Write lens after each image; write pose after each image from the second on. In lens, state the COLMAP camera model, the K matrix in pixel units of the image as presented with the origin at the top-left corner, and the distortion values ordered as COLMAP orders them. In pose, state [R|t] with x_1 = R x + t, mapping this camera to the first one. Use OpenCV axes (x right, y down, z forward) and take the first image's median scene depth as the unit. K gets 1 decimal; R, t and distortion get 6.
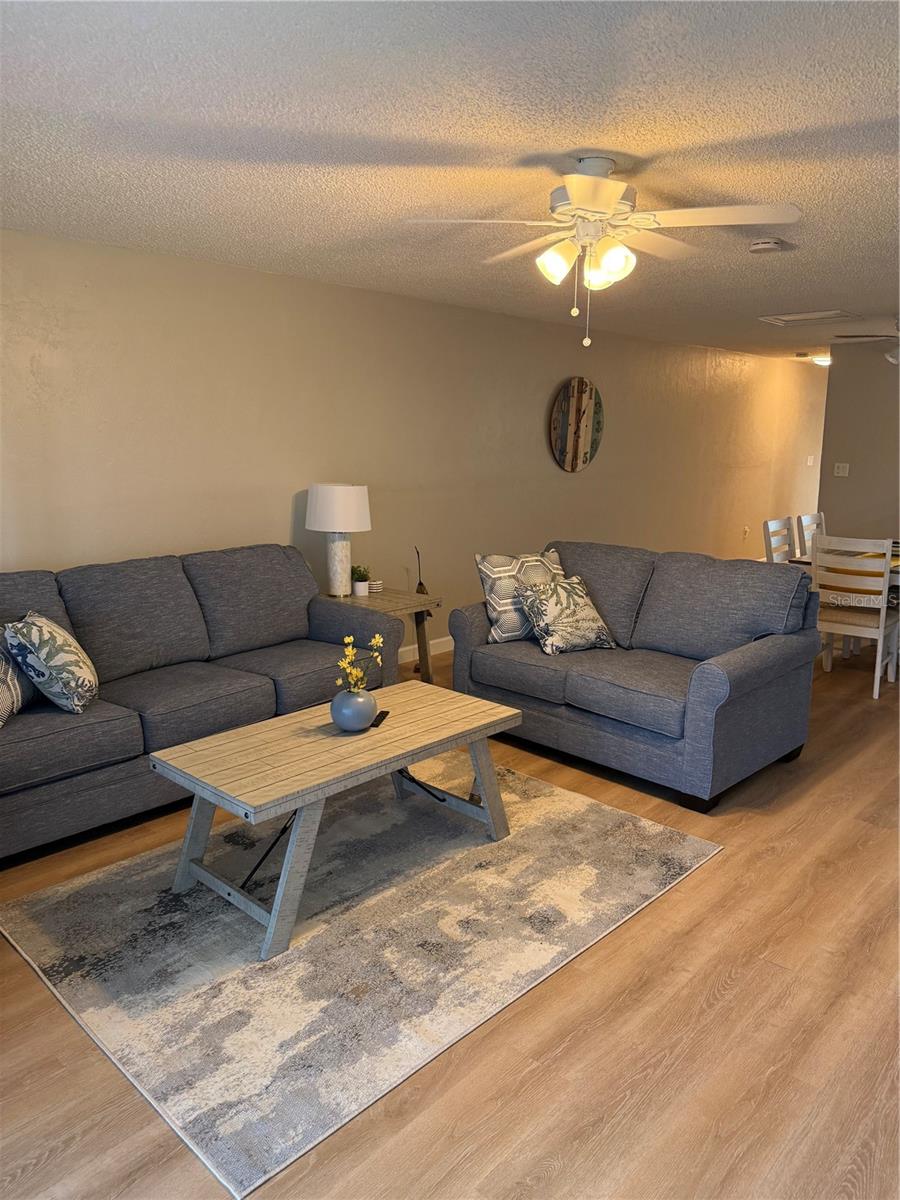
lens RADIAL K [[838.6, 0, 450.4], [0, 838.6, 594.7], [0, 0, 1]] dist [0.169439, -0.301322]
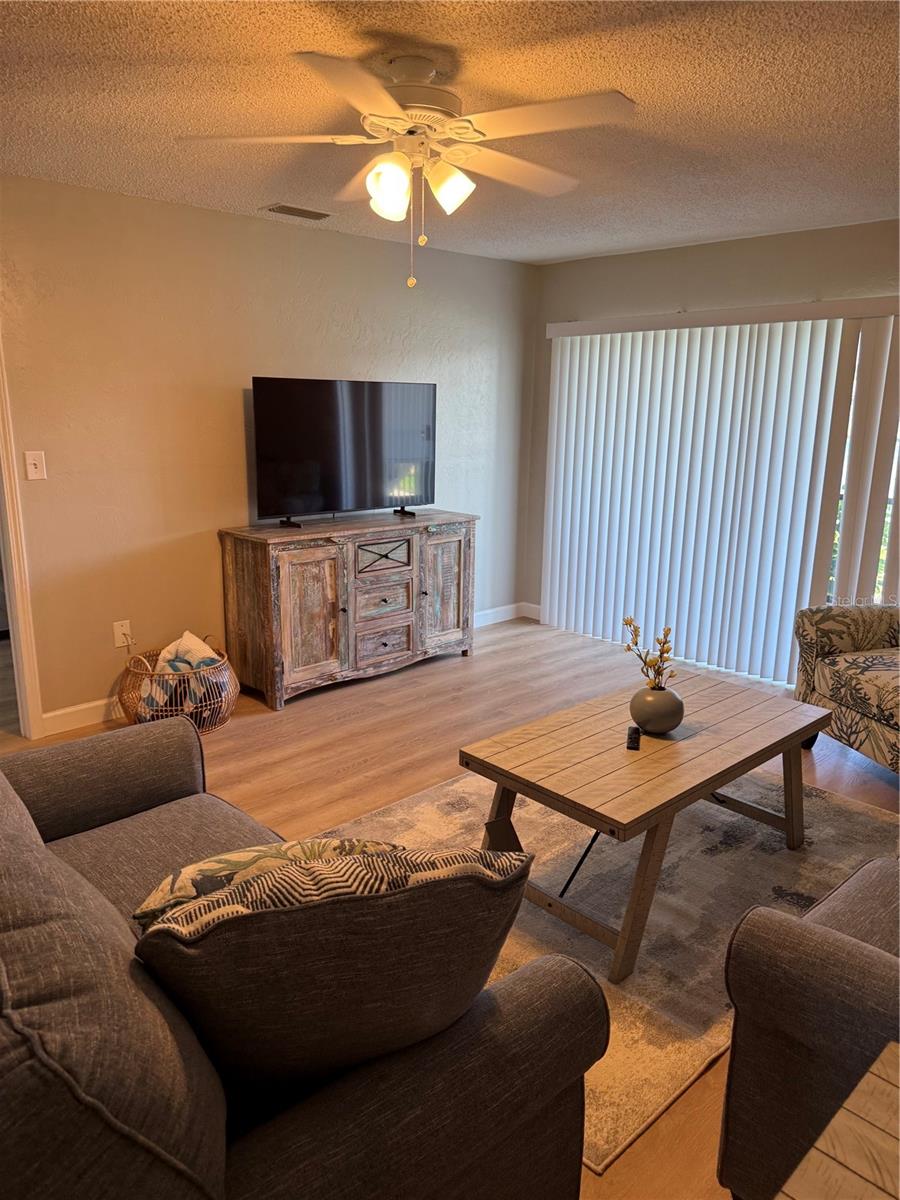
lens RADIAL K [[850.6, 0, 447.1], [0, 850.6, 609.7], [0, 0, 1]] dist [0.030427, -0.051255]
pose [[-0.997987, -0.035864, 0.052298, 0.072584], [-0.010768, 0.908569, 0.417596, -0.379645], [-0.062493, 0.416192, -0.907127, 2.034450]]
